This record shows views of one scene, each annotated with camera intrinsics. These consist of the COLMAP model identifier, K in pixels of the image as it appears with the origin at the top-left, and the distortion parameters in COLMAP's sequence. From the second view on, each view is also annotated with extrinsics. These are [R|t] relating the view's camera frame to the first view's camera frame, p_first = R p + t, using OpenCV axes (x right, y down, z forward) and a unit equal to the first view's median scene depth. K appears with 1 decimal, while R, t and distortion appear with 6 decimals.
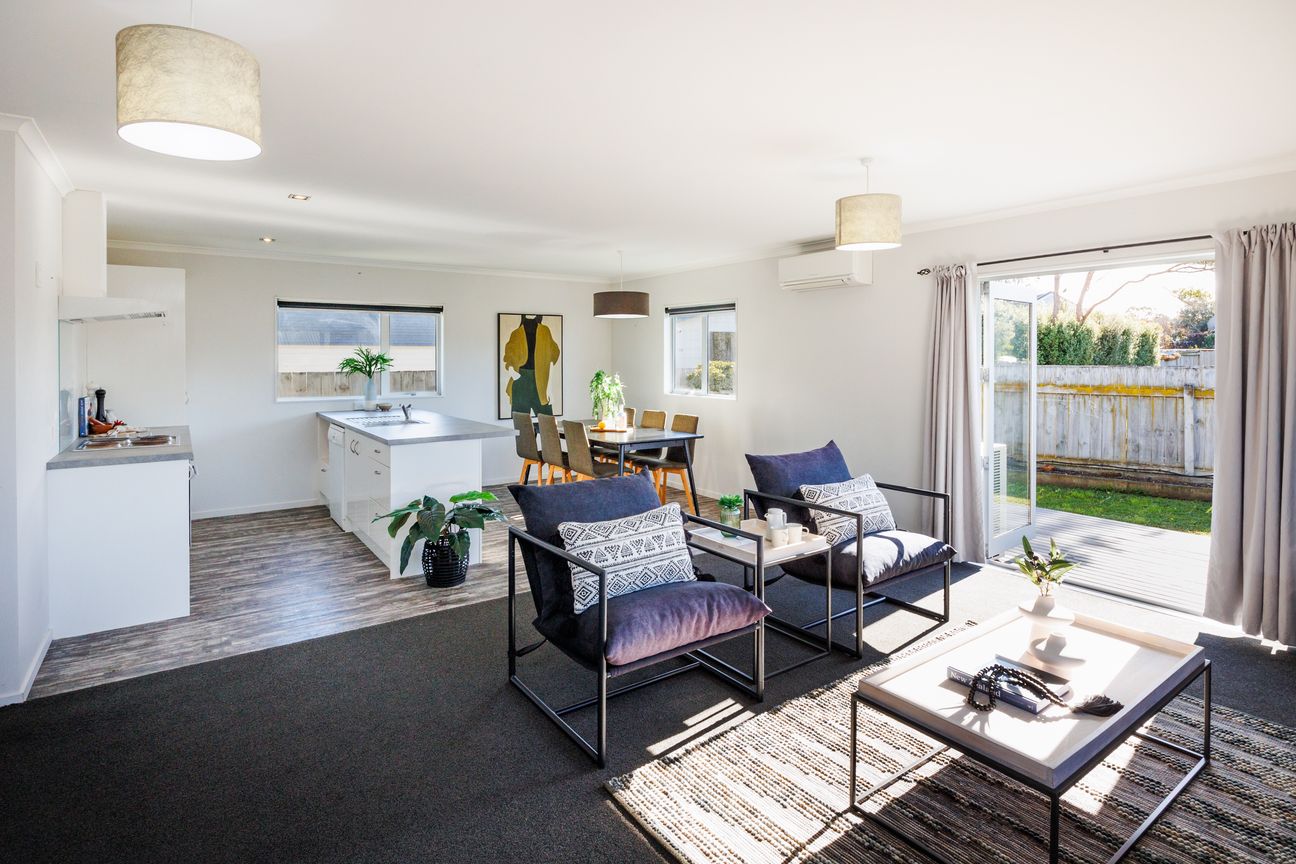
lens RADIAL K [[658.9, 0, 647.2], [0, 658.9, 363.2], [0, 0, 1]] dist [0.000247, 0.000016]
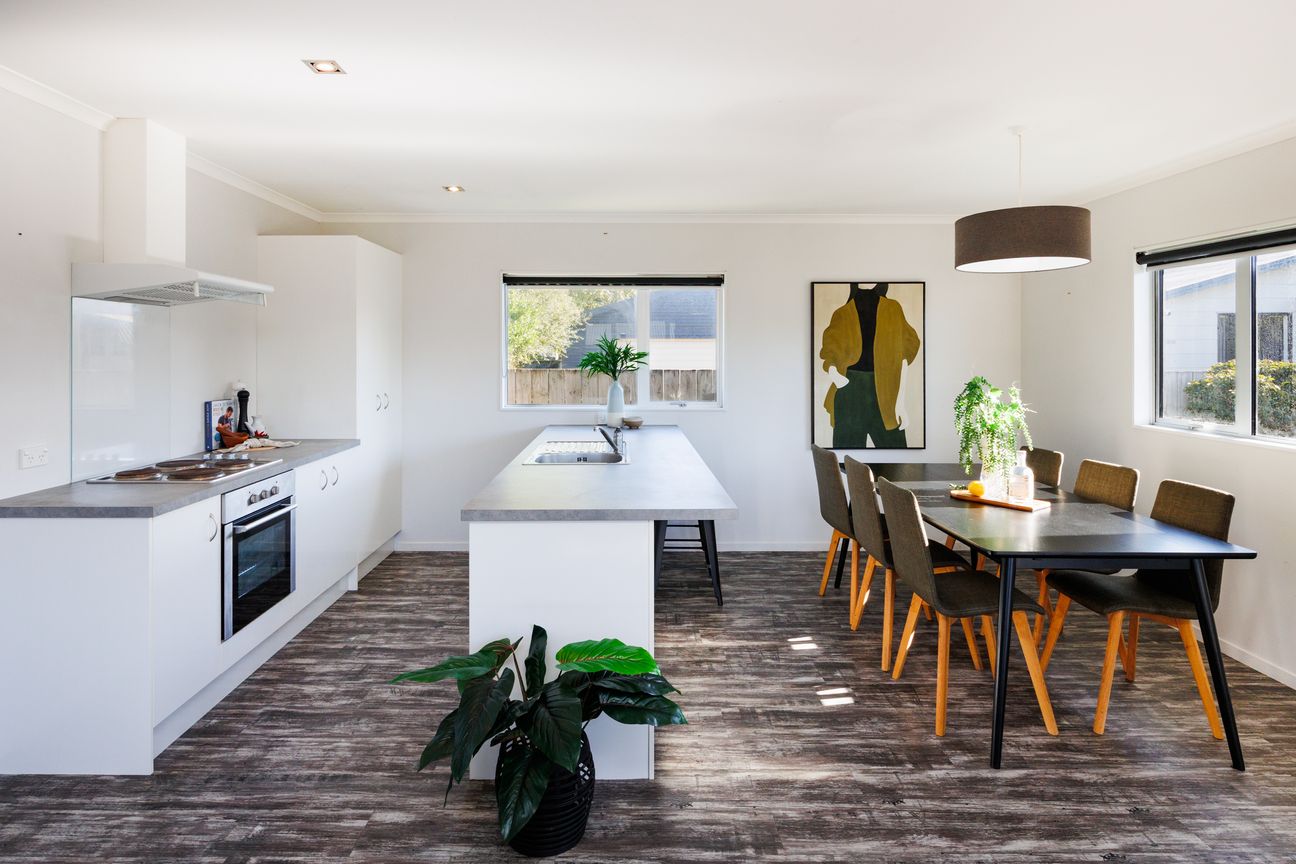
lens RADIAL K [[672.3, 0, 642.2], [0, 672.3, 352.9], [0, 0, 1]] dist [-0.000659, -0.000840]
pose [[0.819599, 0.002670, -0.572932, 0.013345], [-0.007221, 0.999958, -0.005669, -0.003018], [0.572892, 0.008784, 0.819584, 0.403314]]
